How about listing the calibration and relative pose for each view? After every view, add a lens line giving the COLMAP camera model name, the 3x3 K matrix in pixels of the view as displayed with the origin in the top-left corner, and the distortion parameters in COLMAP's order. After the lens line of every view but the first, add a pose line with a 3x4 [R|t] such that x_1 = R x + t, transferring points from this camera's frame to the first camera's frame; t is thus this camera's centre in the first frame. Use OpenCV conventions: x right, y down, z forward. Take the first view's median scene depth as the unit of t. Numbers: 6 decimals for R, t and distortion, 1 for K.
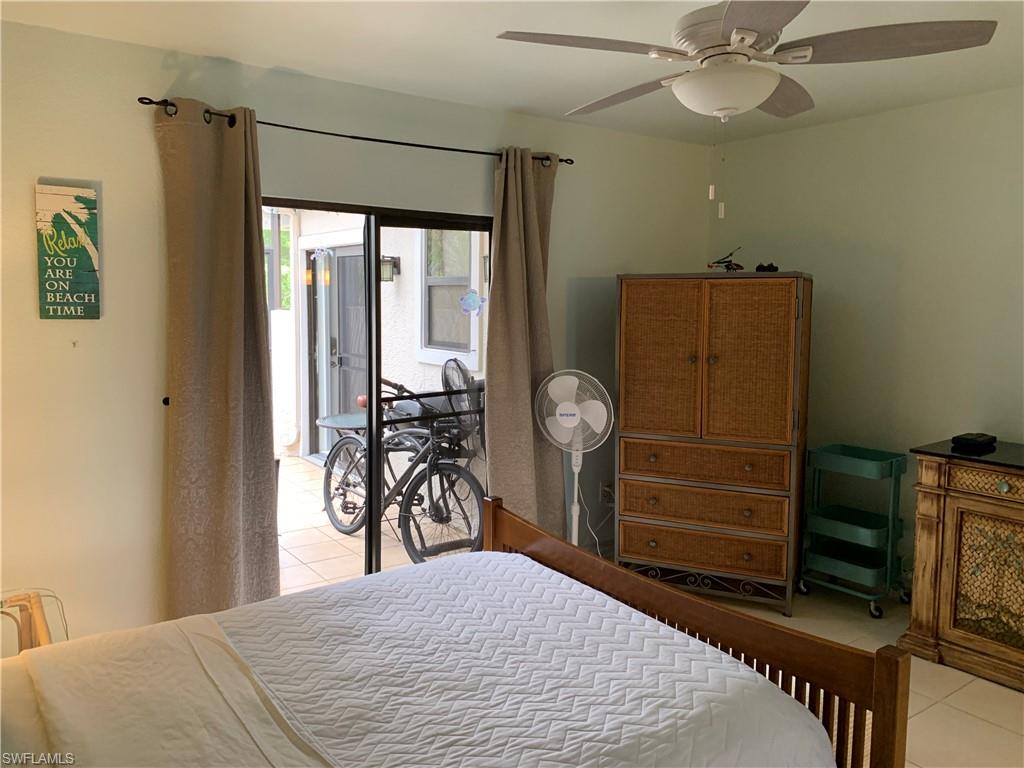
lens RADIAL K [[782.6, 0, 513.3], [0, 782.6, 375.9], [0, 0, 1]] dist [0.057325, -0.076817]
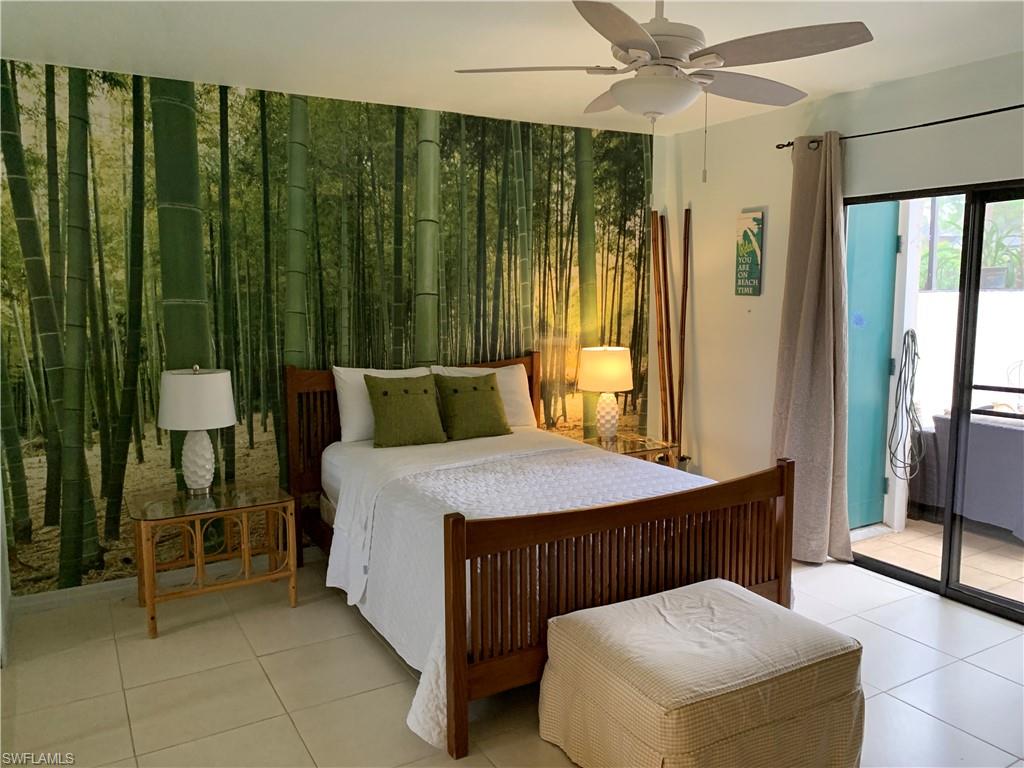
lens RADIAL K [[782.6, 0, 483.8], [0, 782.6, 361.9], [0, 0, 1]] dist [0.057325, -0.076817]
pose [[-0.125967, 0.091121, -0.987841, 1.085531], [-0.095379, 0.990047, 0.103487, -0.053866], [0.987439, 0.107255, -0.116022, 0.678183]]
